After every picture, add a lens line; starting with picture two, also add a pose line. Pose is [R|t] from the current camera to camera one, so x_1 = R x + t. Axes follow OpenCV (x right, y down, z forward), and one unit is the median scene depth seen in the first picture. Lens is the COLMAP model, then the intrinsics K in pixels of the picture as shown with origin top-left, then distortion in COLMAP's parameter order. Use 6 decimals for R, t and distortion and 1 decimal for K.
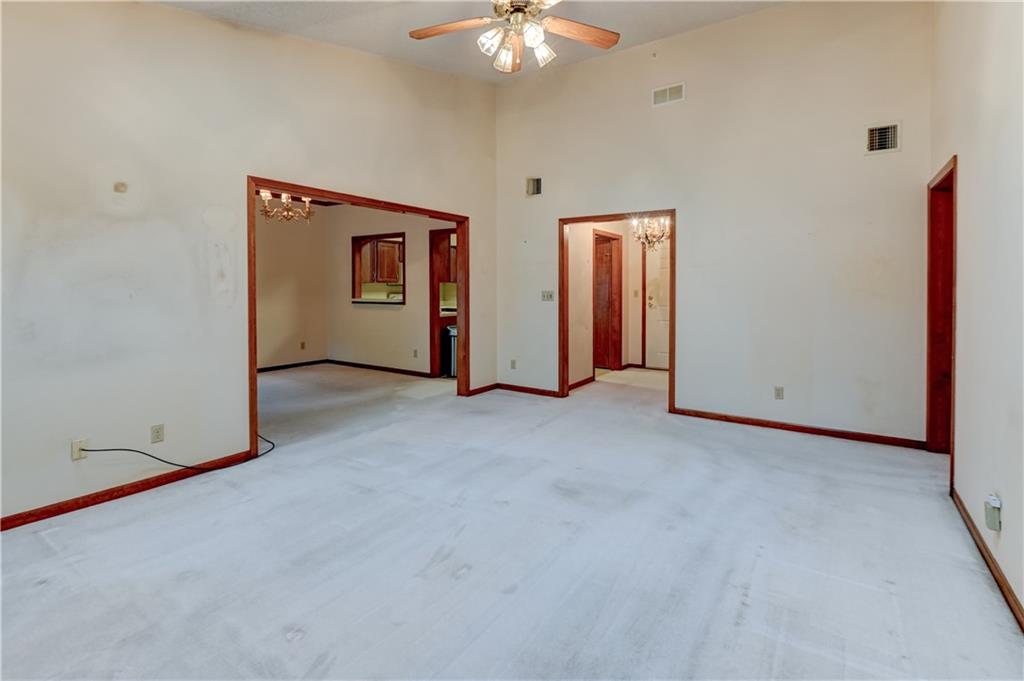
lens RADIAL K [[490.7, 0, 512.6], [0, 490.7, 292.5], [0, 0, 1]] dist [-0.000392, -0.000398]
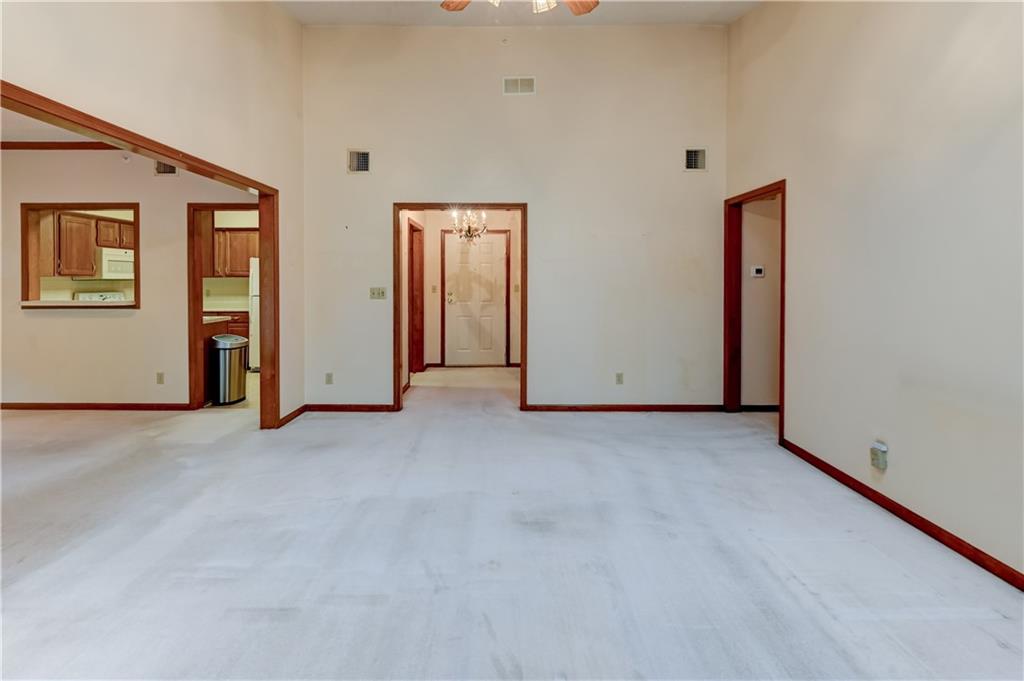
lens RADIAL K [[492.5, 0, 508.6], [0, 492.5, 284.0], [0, 0, 1]] dist [0.002231, -0.000273]
pose [[0.830528, -0.003831, 0.556964, -0.188506], [0.007447, 0.999963, -0.004227, -0.002732], [-0.556928, 0.007658, 0.830526, 0.150594]]
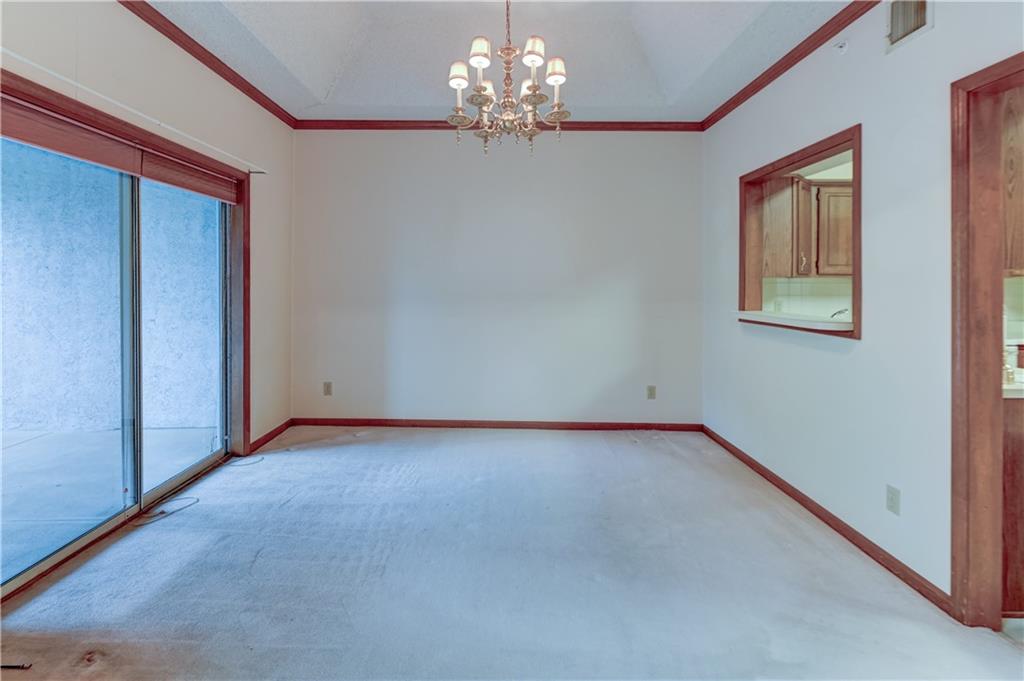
lens RADIAL K [[484.6, 0, 498.1], [0, 484.6, 283.2], [0, 0, 1]] dist [-0.000372, -0.000651]
pose [[0.548197, 0.002214, -0.836346, -0.083531], [-0.015207, 0.999858, -0.007320, -0.007690], [0.836211, 0.016731, 0.548153, 0.659807]]
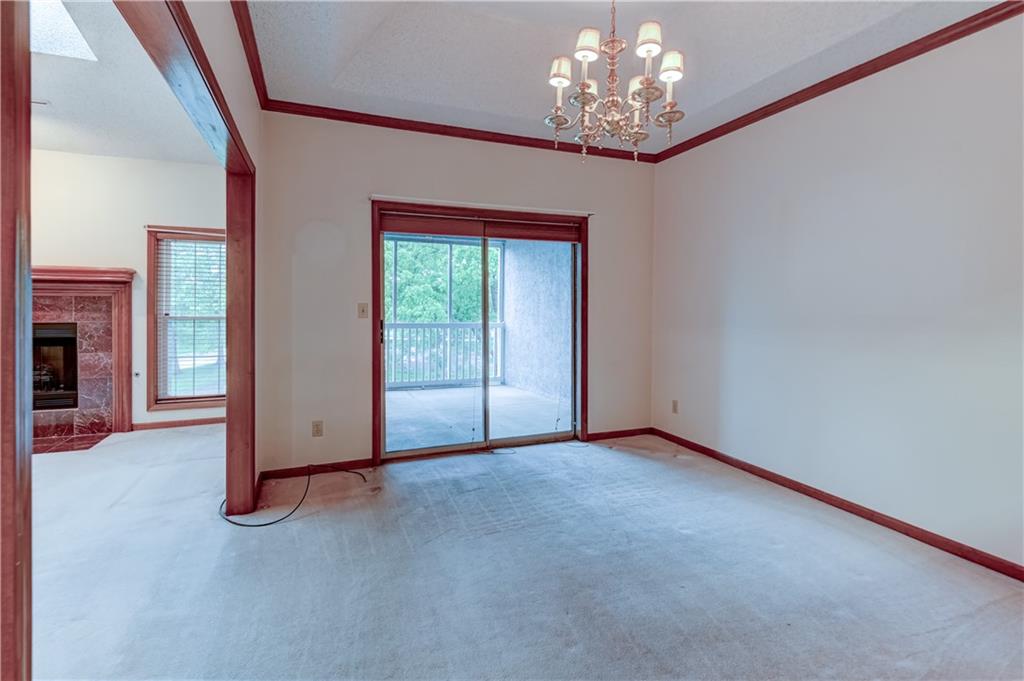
lens RADIAL K [[483.5, 0, 517.3], [0, 483.5, 307.8], [0, 0, 1]] dist [0.000408, -0.000561]
pose [[-0.556734, 0.001988, -0.830688, -0.073216], [-0.015046, 0.999809, 0.012477, -0.009882], [0.830554, 0.019445, -0.556598, 1.018685]]
